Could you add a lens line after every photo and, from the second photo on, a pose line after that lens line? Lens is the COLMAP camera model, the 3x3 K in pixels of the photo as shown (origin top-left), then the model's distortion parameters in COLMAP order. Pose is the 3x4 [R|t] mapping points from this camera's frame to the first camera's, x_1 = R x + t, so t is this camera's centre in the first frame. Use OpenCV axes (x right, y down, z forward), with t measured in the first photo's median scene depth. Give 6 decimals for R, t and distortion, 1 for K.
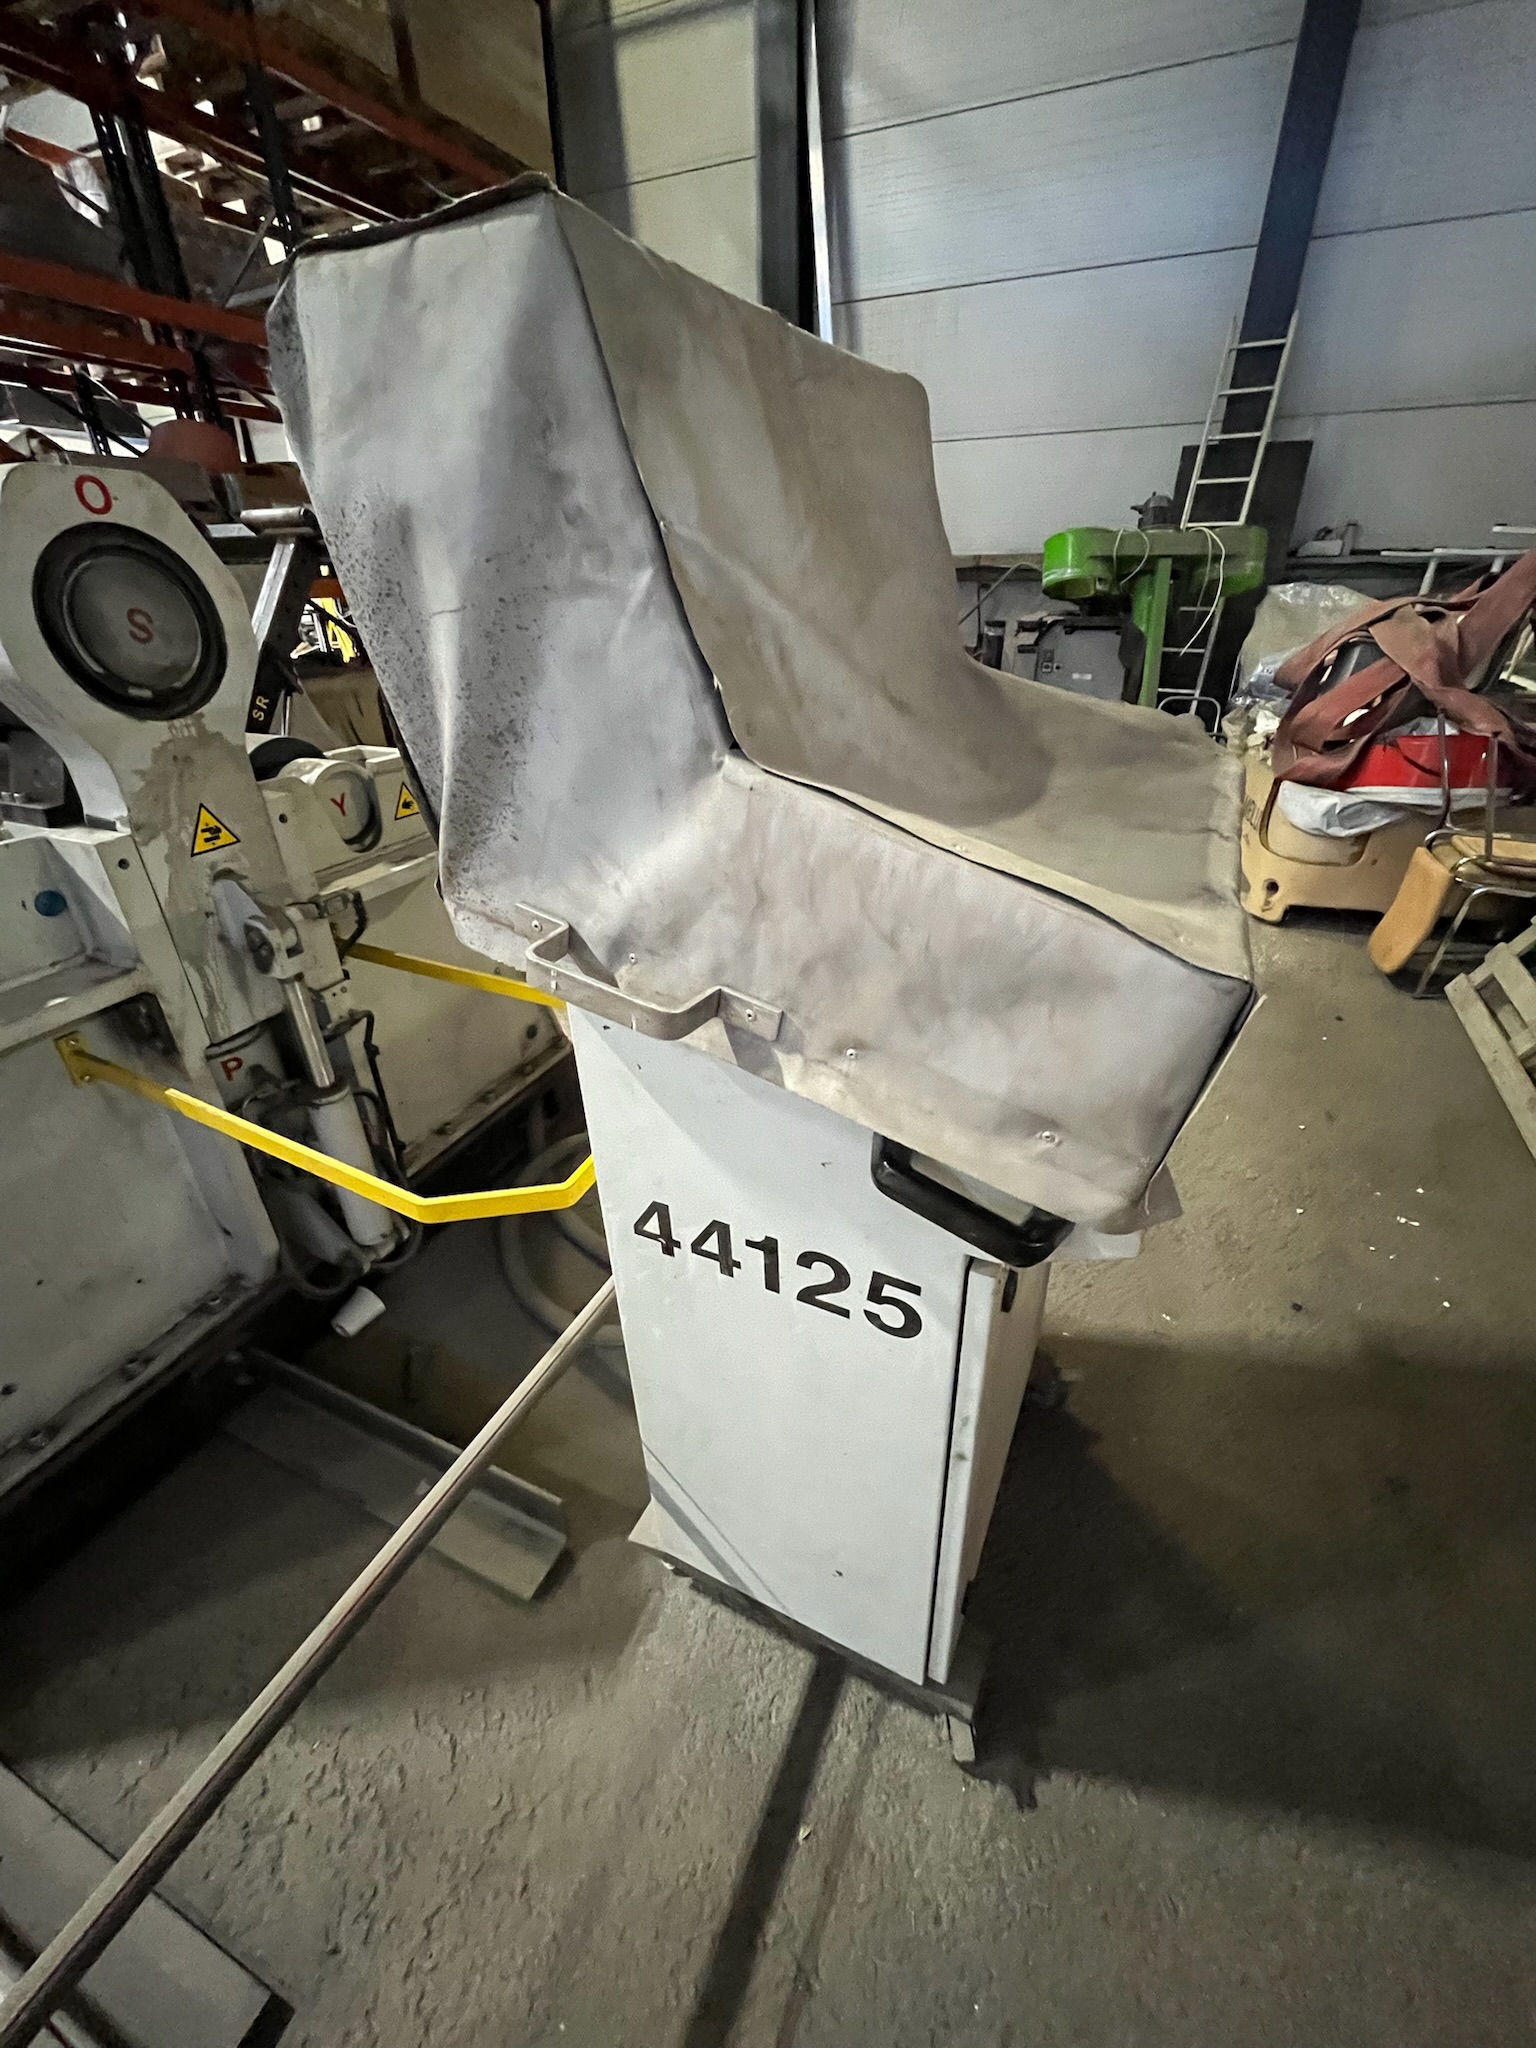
lens RADIAL K [[821.6, 0, 770.9], [0, 821.6, 1023.2], [0, 0, 1]] dist [-0.006296, -0.000076]
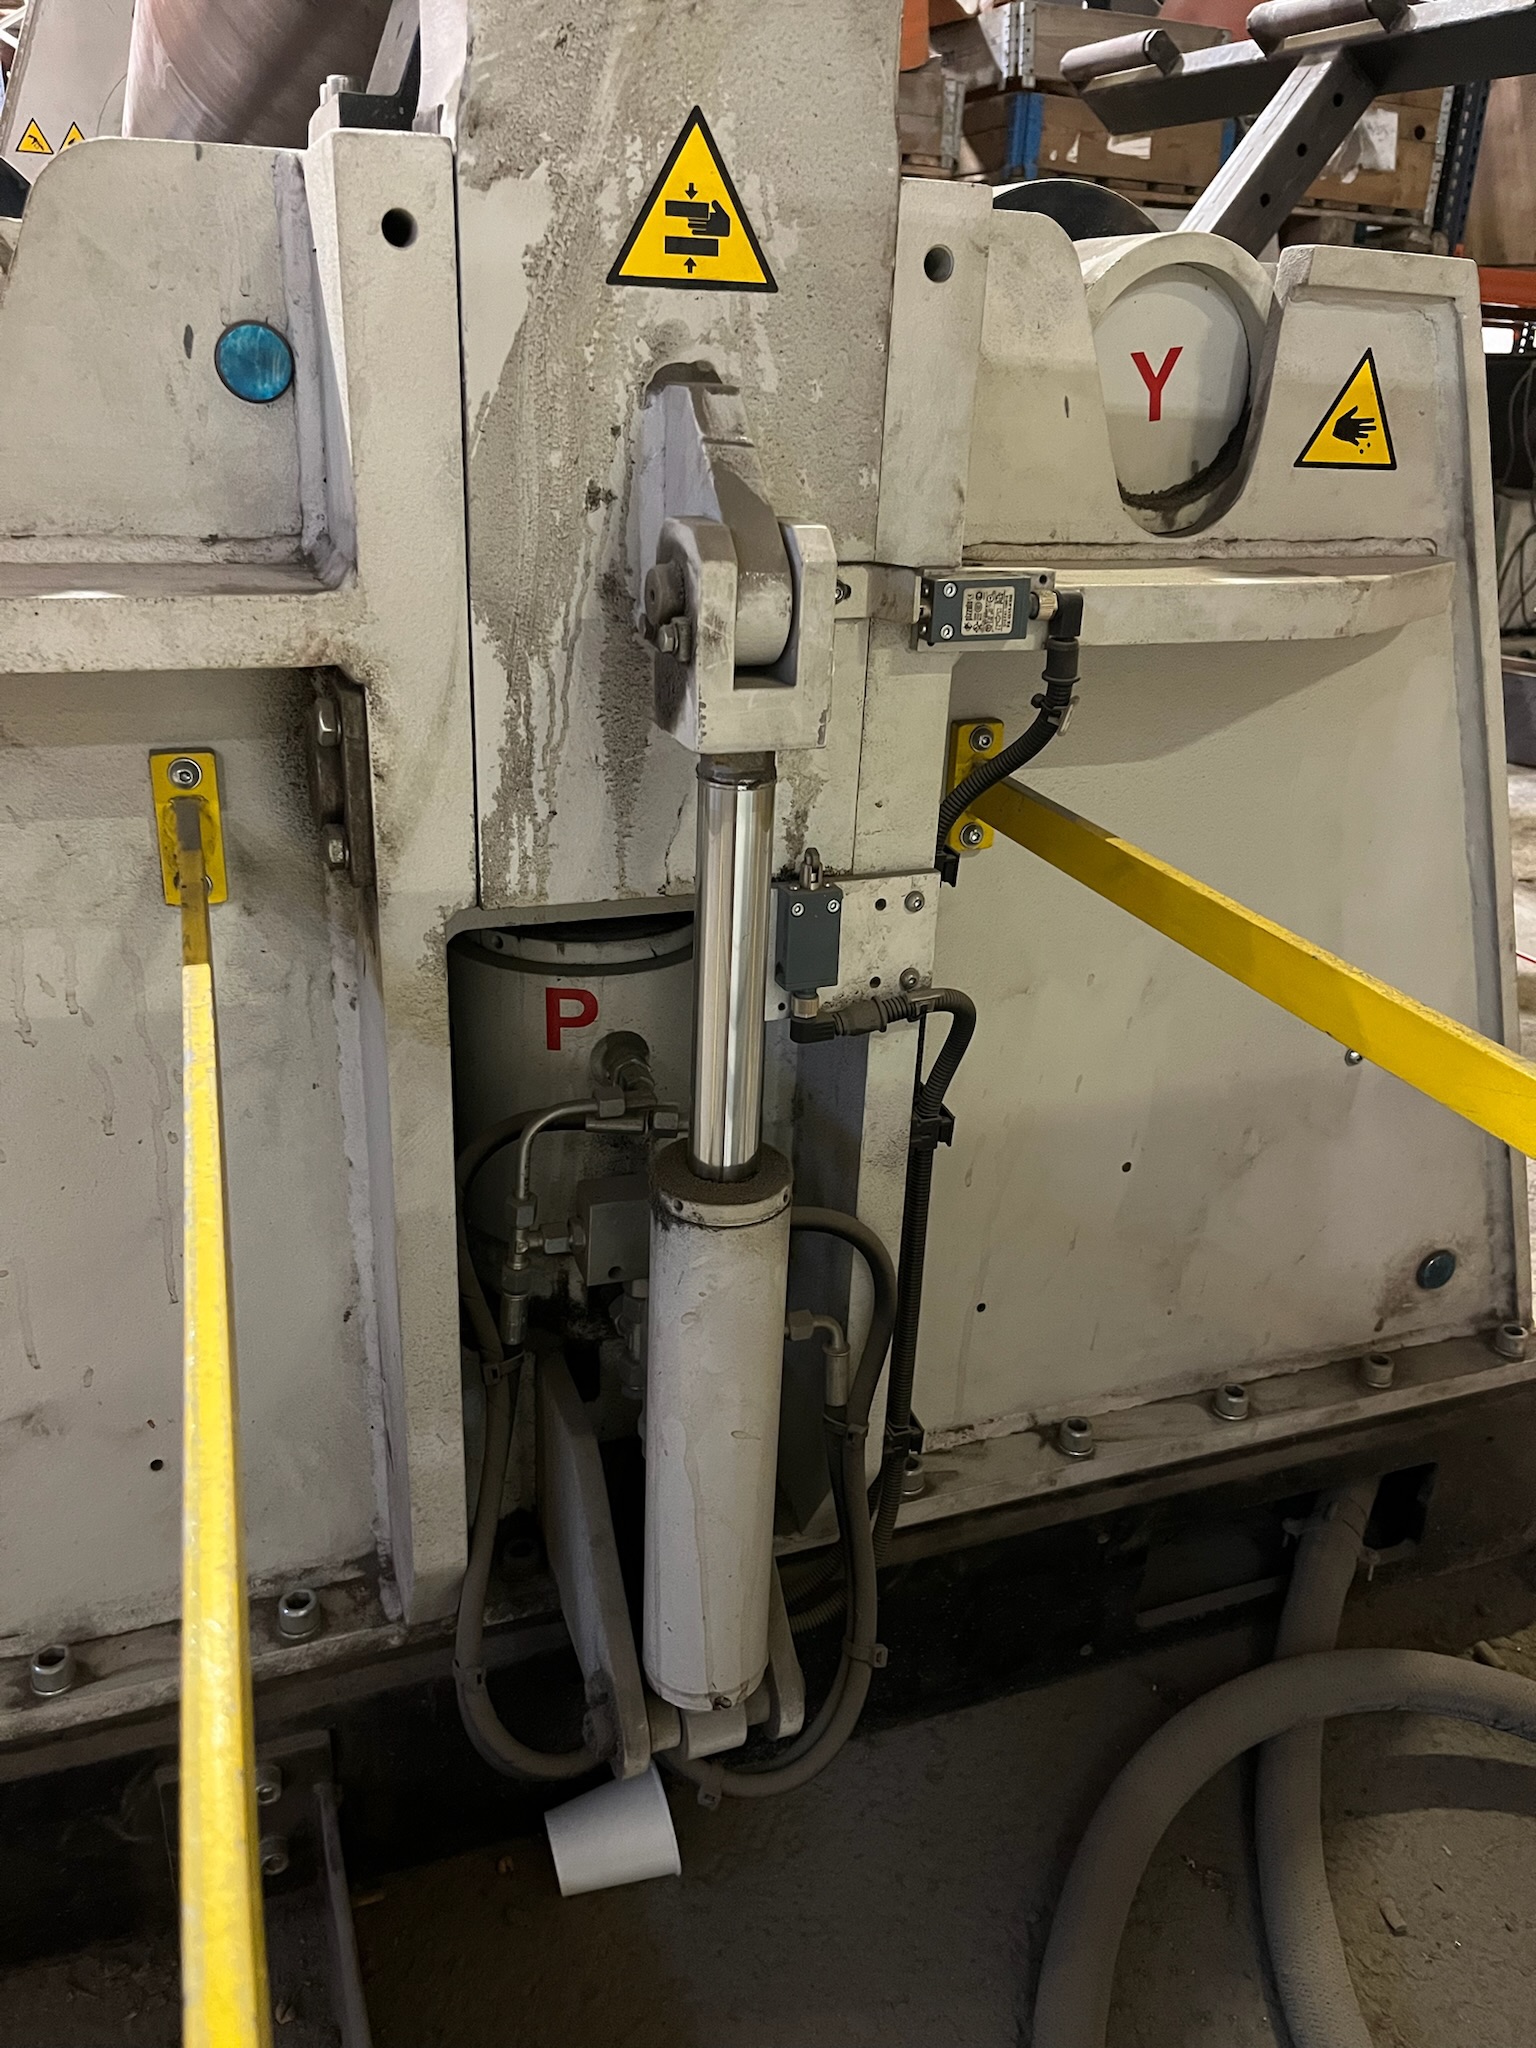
lens RADIAL K [[1551.8, 0, 772.8], [0, 1551.8, 1019.3], [0, 0, 1]] dist [0.047578, -0.088208]
pose [[0.708812, 0.314406, -0.631454, -0.190614], [-0.384131, 0.922845, 0.028302, 0.004160], [0.591632, 0.222500, 0.774897, 0.561186]]
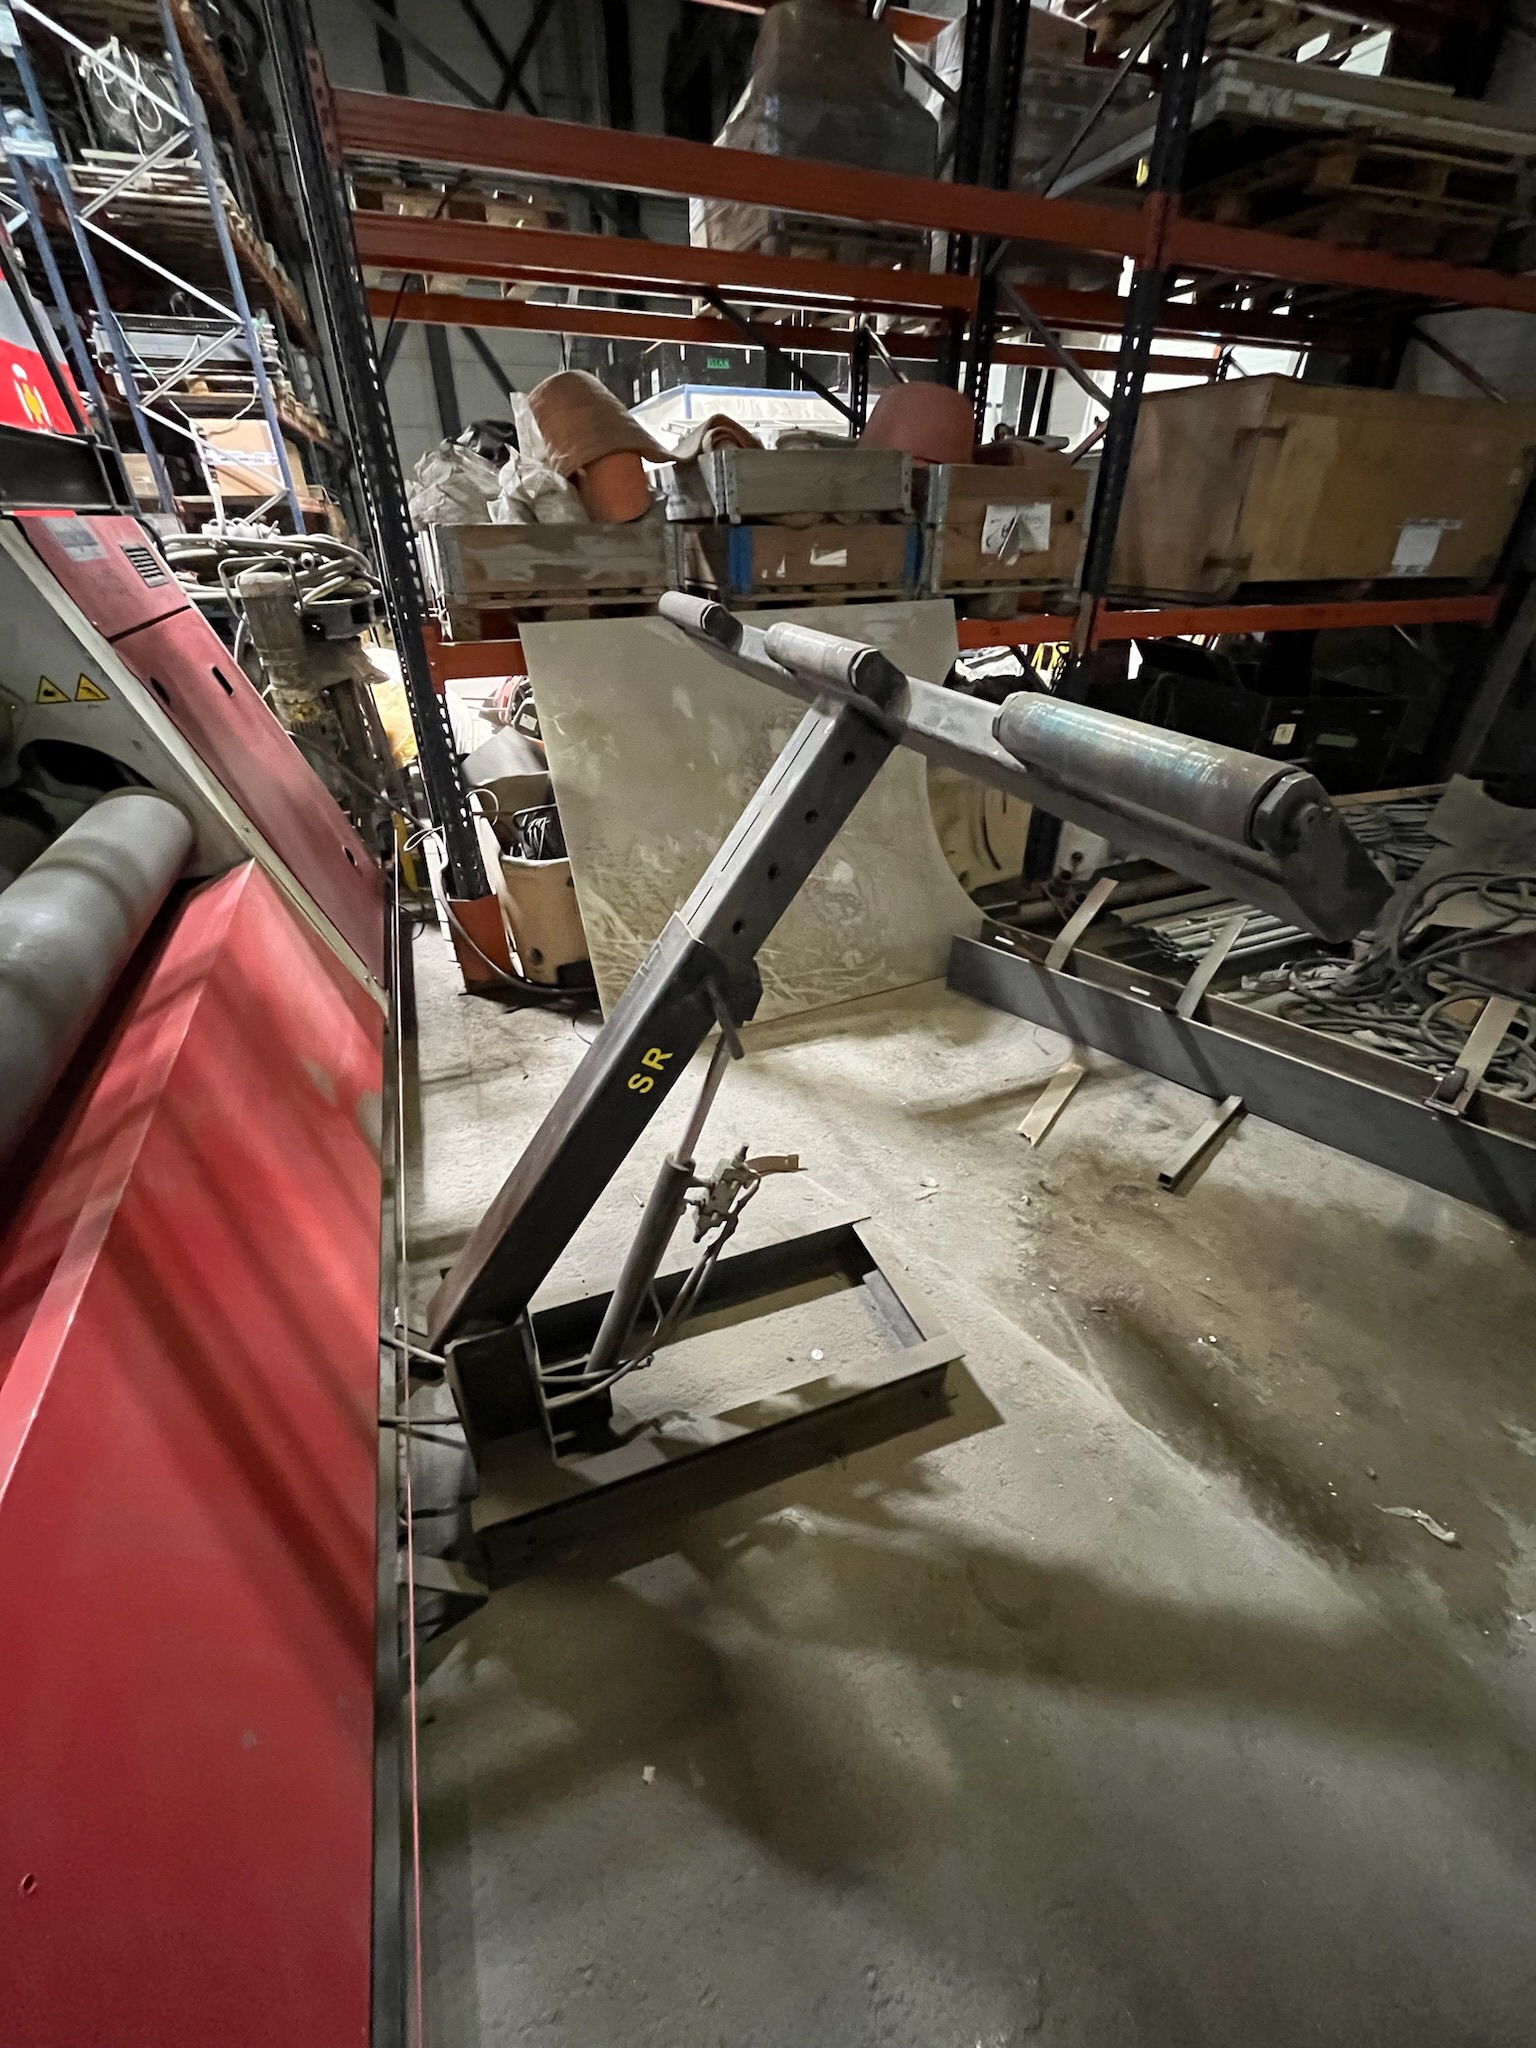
lens RADIAL K [[821.6, 0, 781.5], [0, 821.6, 1018.8], [0, 0, 1]] dist [-0.006296, -0.000076]
pose [[0.717008, 0.374306, -0.588042, -0.665364], [-0.343680, 0.923764, 0.168950, -1.087443], [0.606451, 0.080960, 0.790988, 1.446346]]
